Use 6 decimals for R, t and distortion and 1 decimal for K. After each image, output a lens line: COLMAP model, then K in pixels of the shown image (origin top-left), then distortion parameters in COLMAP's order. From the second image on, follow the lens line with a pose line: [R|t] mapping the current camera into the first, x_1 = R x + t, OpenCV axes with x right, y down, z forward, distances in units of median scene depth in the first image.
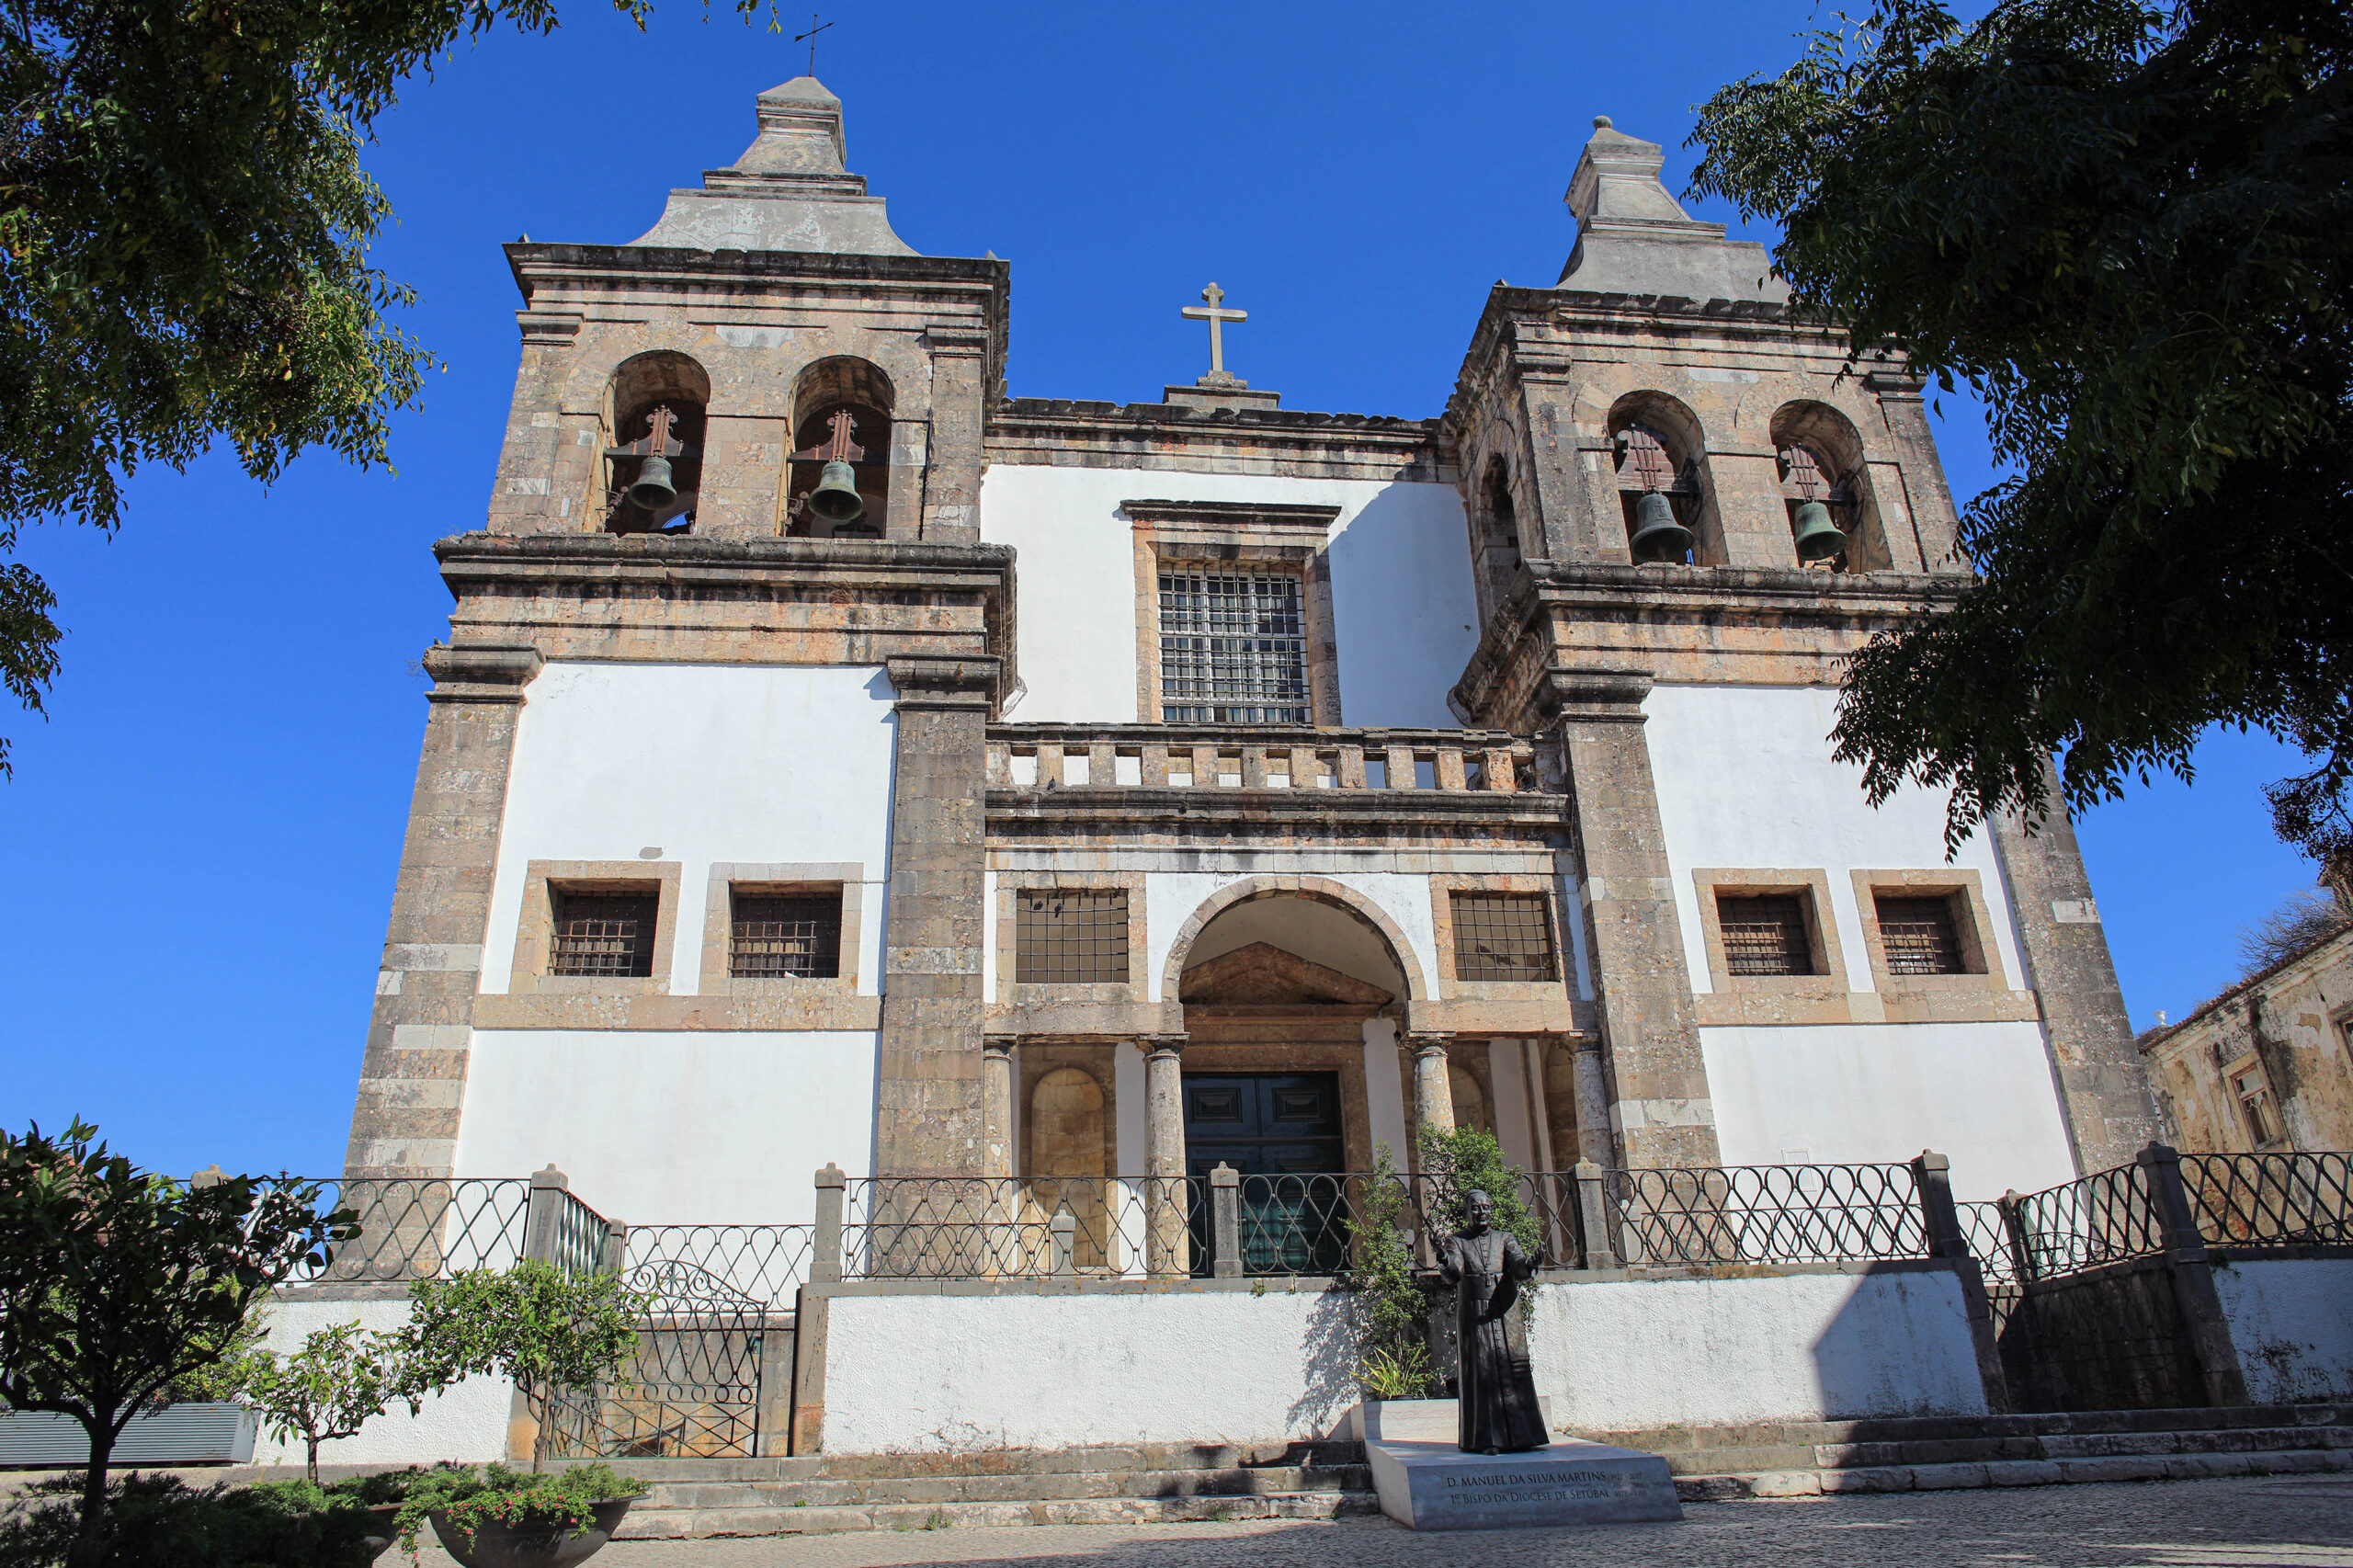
lens RADIAL K [[1617.6, 0, 1173.5], [0, 1617.6, 720.3], [0, 0, 1]] dist [-0.084243, 0.059334]
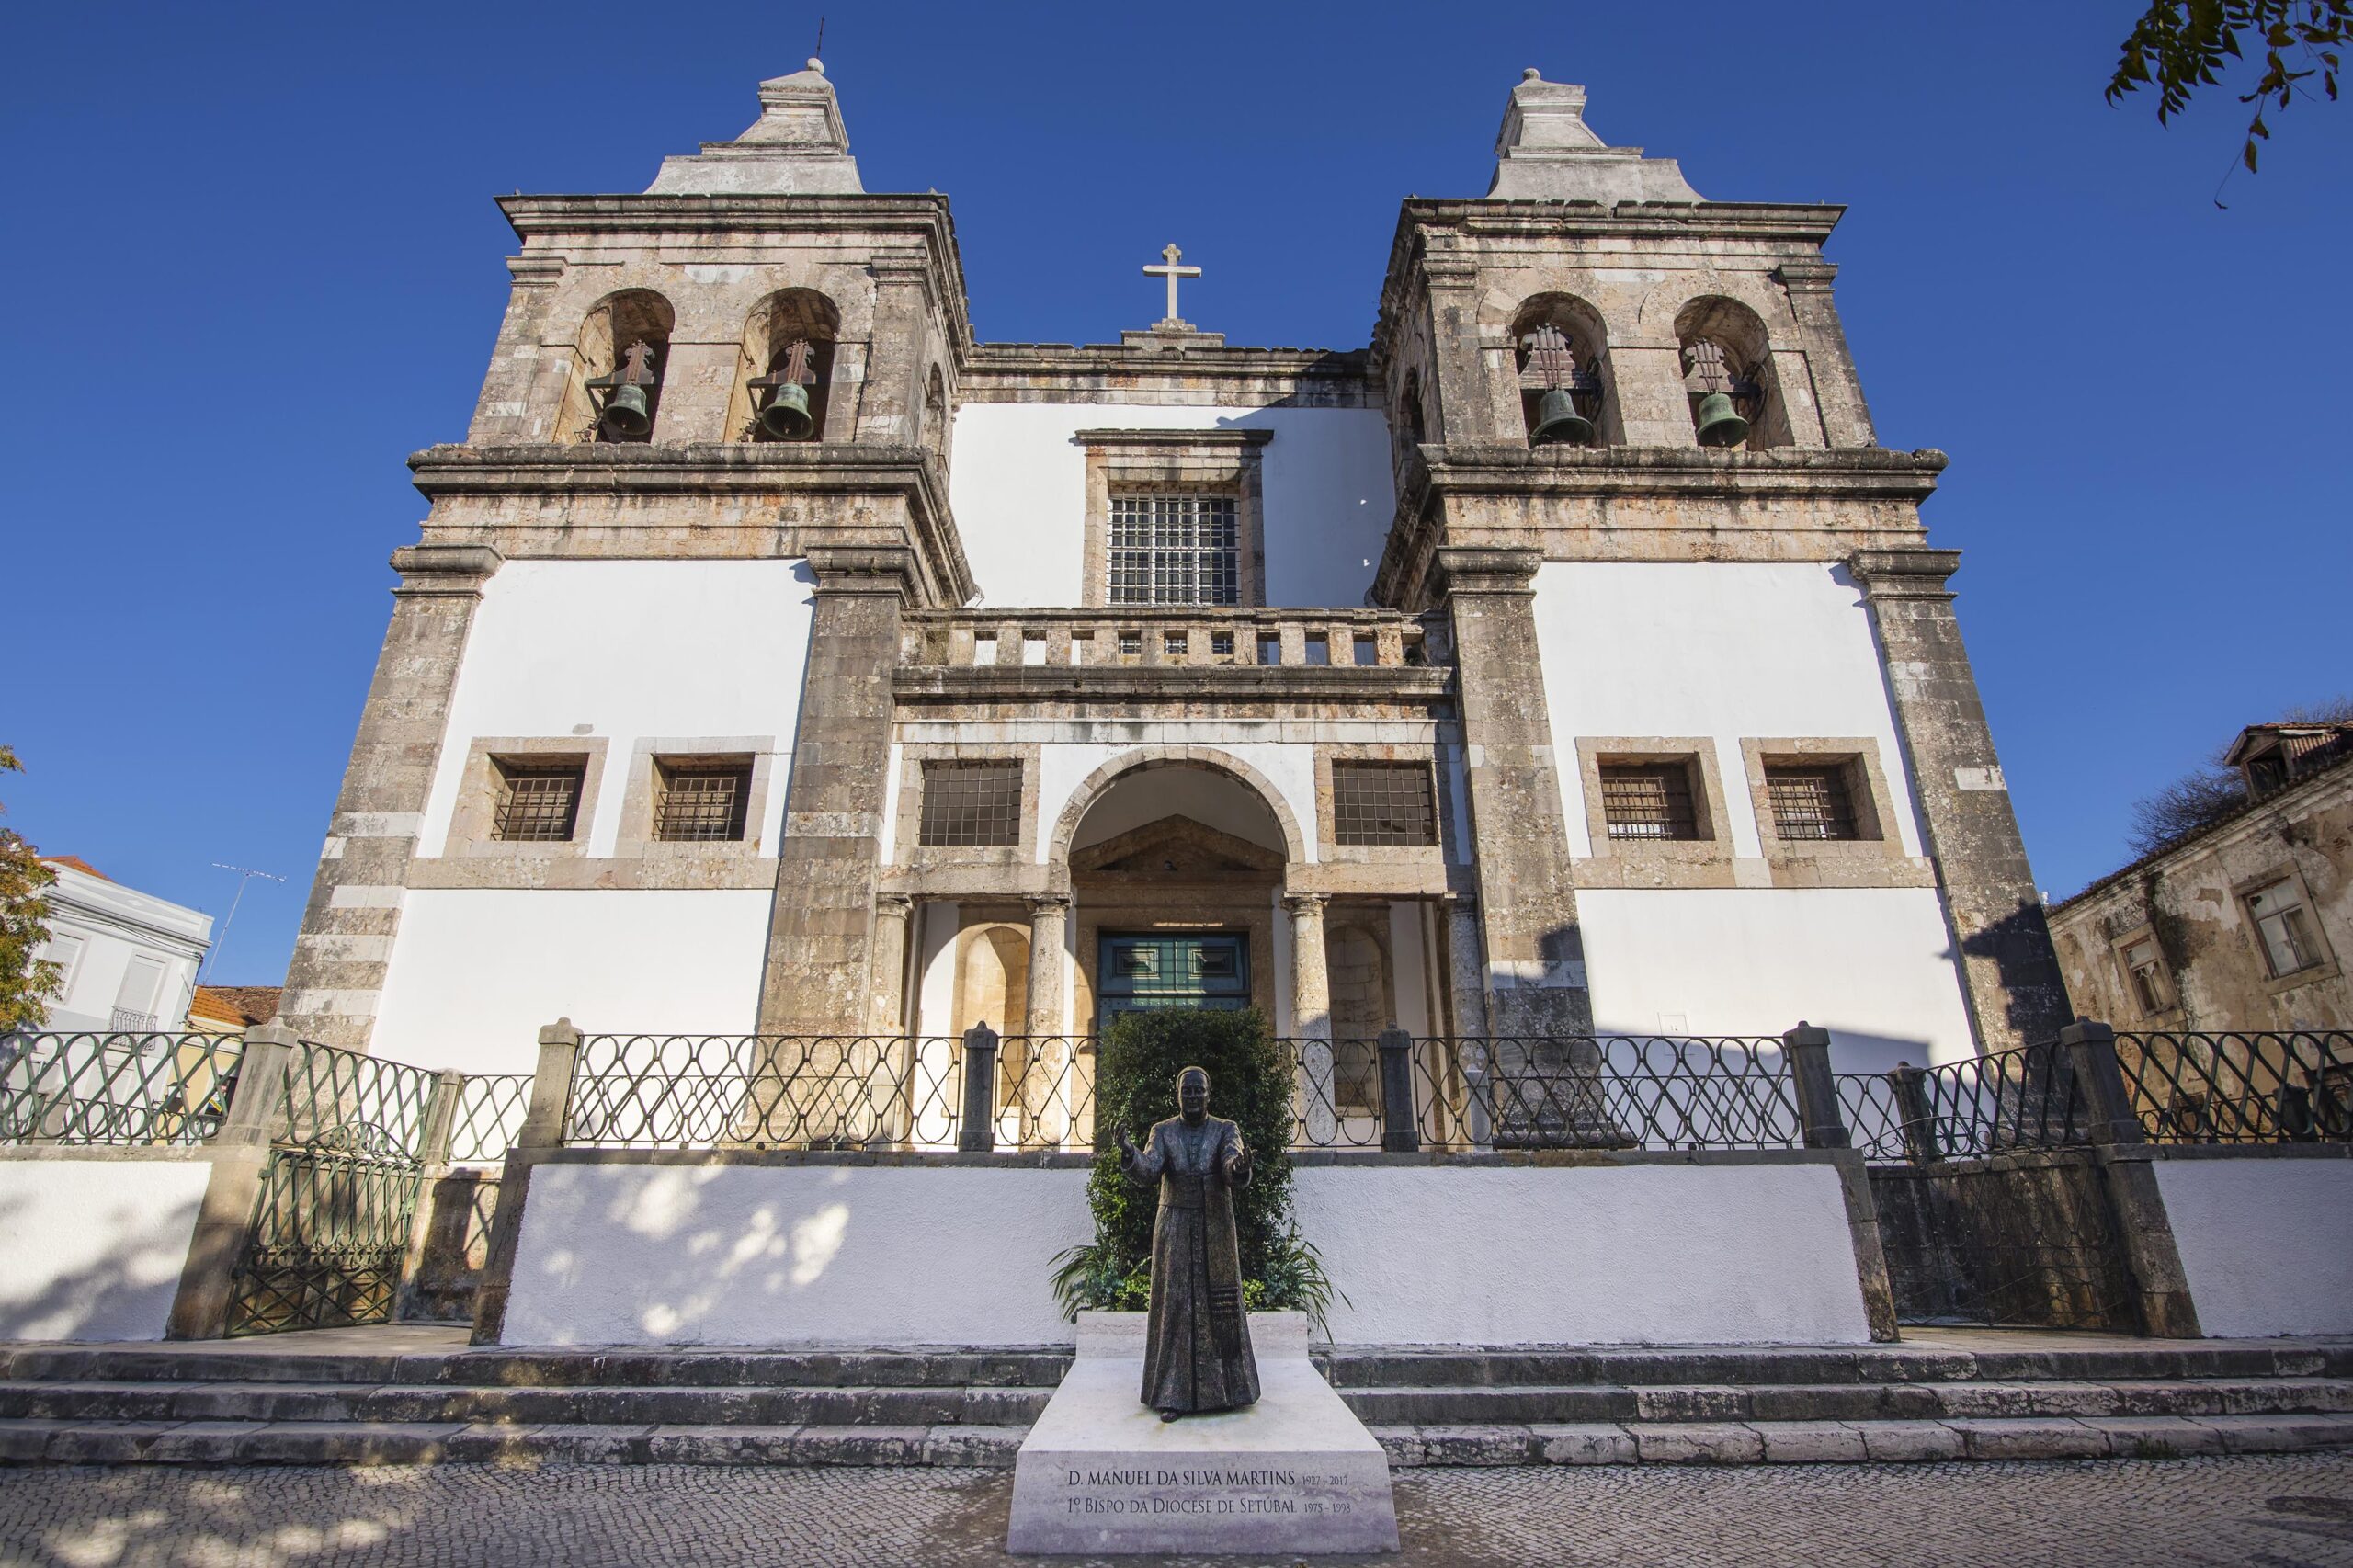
lens RADIAL K [[1127.0, 0, 1176.5], [0, 1127.0, 784.0], [0, 0, 1]] dist [-0.019345, -0.000289]
pose [[0.995657, -0.007278, -0.092809, 0.134708], [0.014432, 0.996954, 0.076641, 0.062725], [0.091968, -0.077648, 0.992730, 0.260659]]
